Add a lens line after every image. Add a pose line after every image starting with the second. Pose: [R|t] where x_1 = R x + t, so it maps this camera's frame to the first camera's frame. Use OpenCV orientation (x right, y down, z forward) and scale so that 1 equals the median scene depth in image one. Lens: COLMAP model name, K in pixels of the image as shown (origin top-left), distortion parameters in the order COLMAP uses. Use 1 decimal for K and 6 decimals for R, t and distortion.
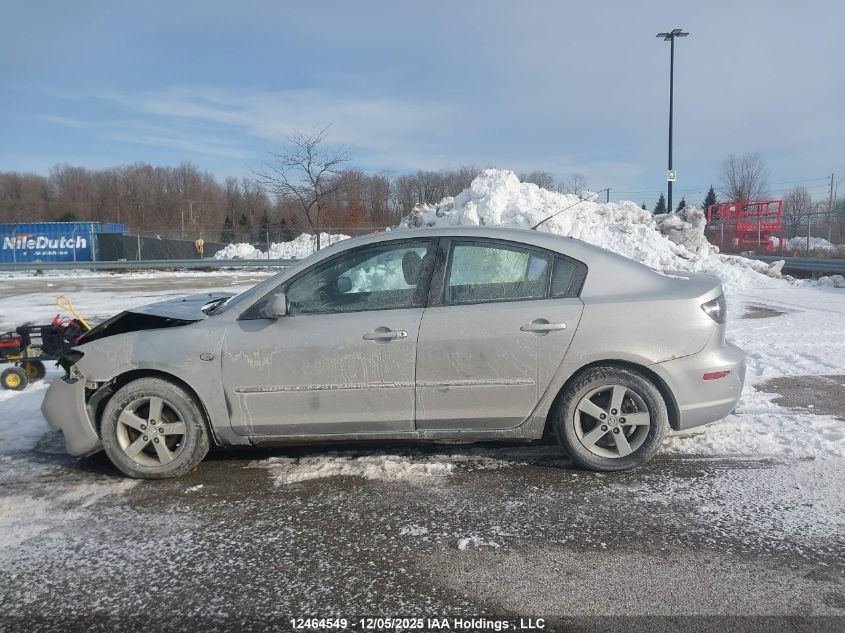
lens RADIAL K [[658.9, 0, 436.2], [0, 658.9, 319.1], [0, 0, 1]] dist [0.035931, -0.045281]
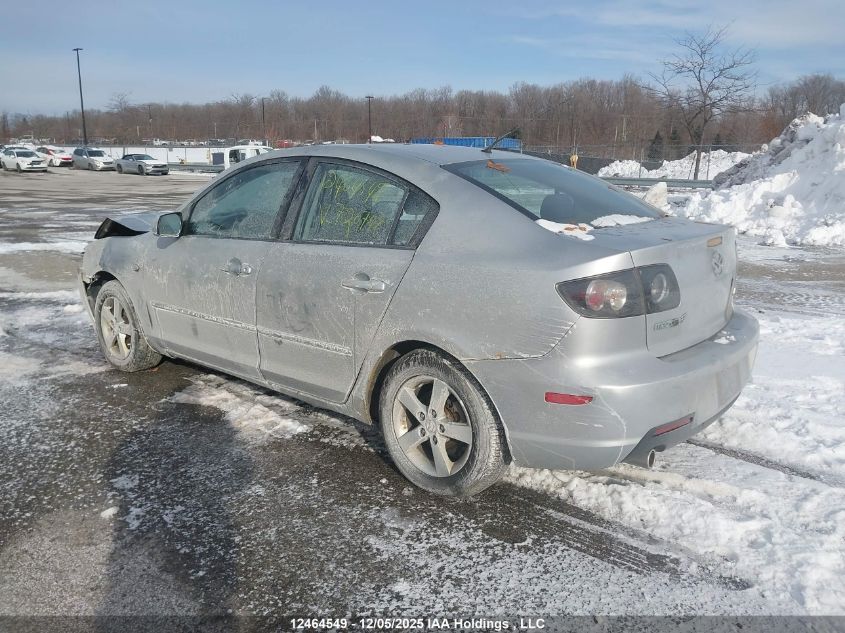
lens RADIAL K [[658.9, 0, 426.5], [0, 658.9, 319.1], [0, 0, 1]] dist [0.035931, -0.045281]
pose [[0.798028, 0.166514, -0.579158, 0.195240], [-0.094644, 0.983772, 0.152433, -0.020426], [0.595142, -0.066832, 0.800837, 0.128502]]
